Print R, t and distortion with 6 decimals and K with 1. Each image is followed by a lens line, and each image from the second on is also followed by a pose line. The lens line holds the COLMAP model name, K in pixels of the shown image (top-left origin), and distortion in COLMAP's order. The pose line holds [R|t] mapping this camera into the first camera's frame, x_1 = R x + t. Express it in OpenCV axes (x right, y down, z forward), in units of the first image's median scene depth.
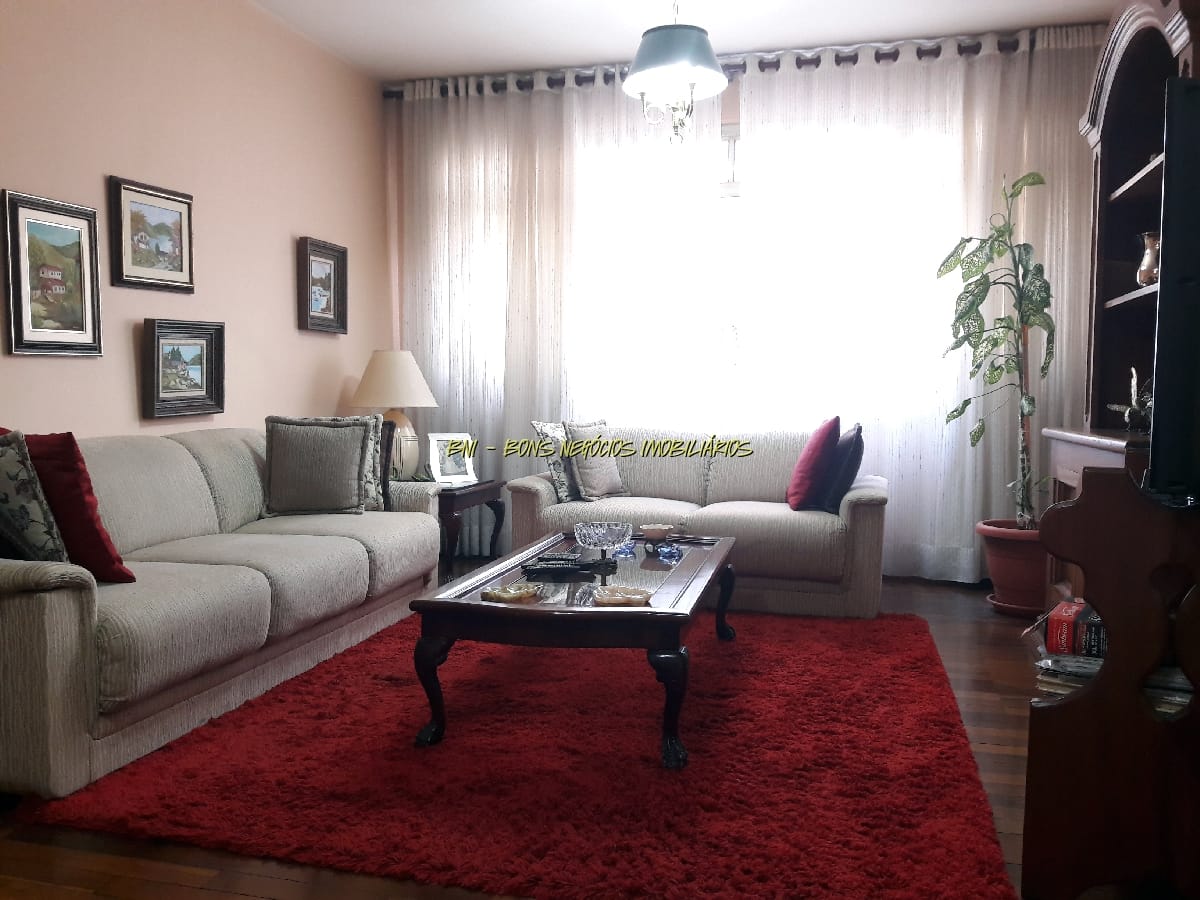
lens RADIAL K [[1006.2, 0, 597.7], [0, 1006.2, 450.5], [0, 0, 1]] dist [-0.001528, -0.000938]
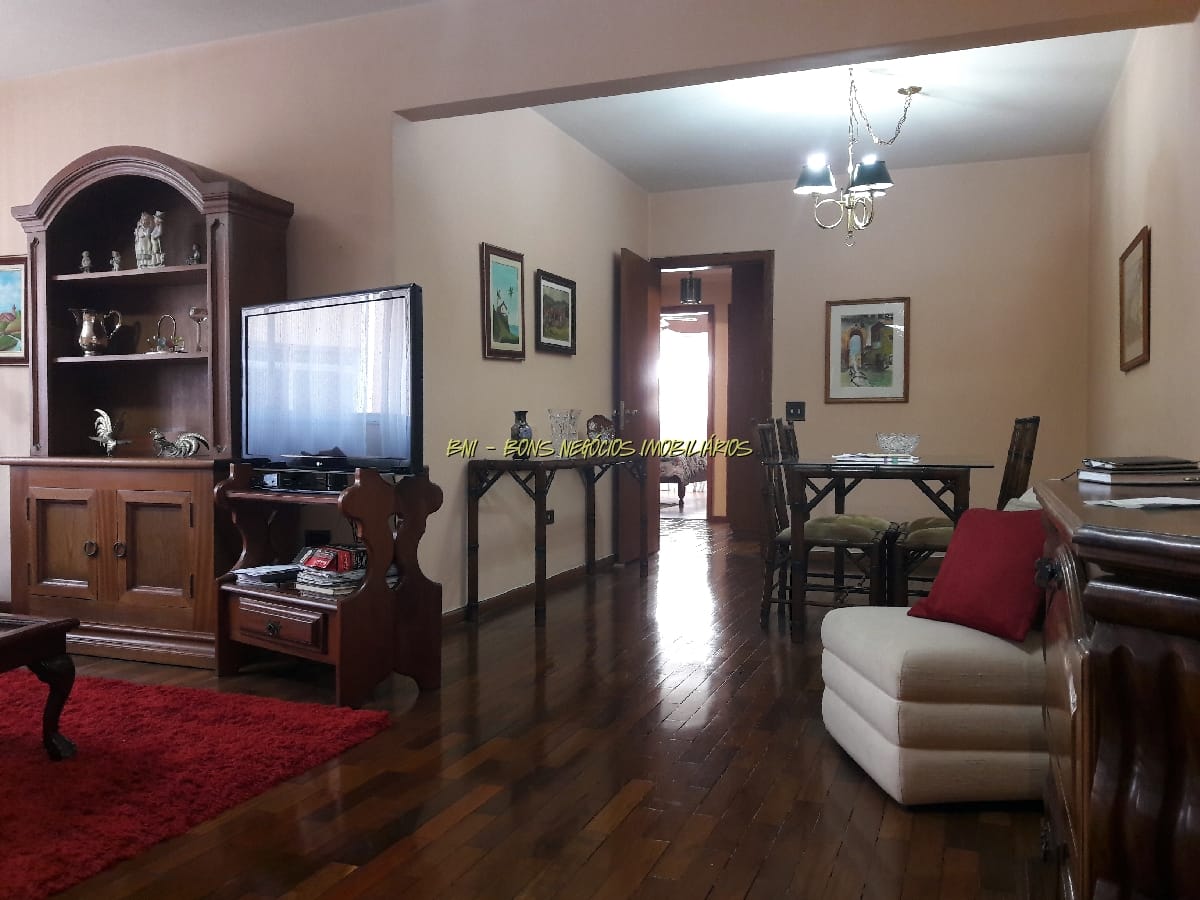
lens RADIAL K [[1006.2, 0, 598.0], [0, 1006.2, 448.1], [0, 0, 1]] dist [-0.001528, -0.000938]
pose [[0.121299, -0.016843, 0.992473, -1.024581], [0.061568, 0.998058, 0.009413, -0.005947], [-0.990705, 0.059963, 0.122101, 0.256168]]
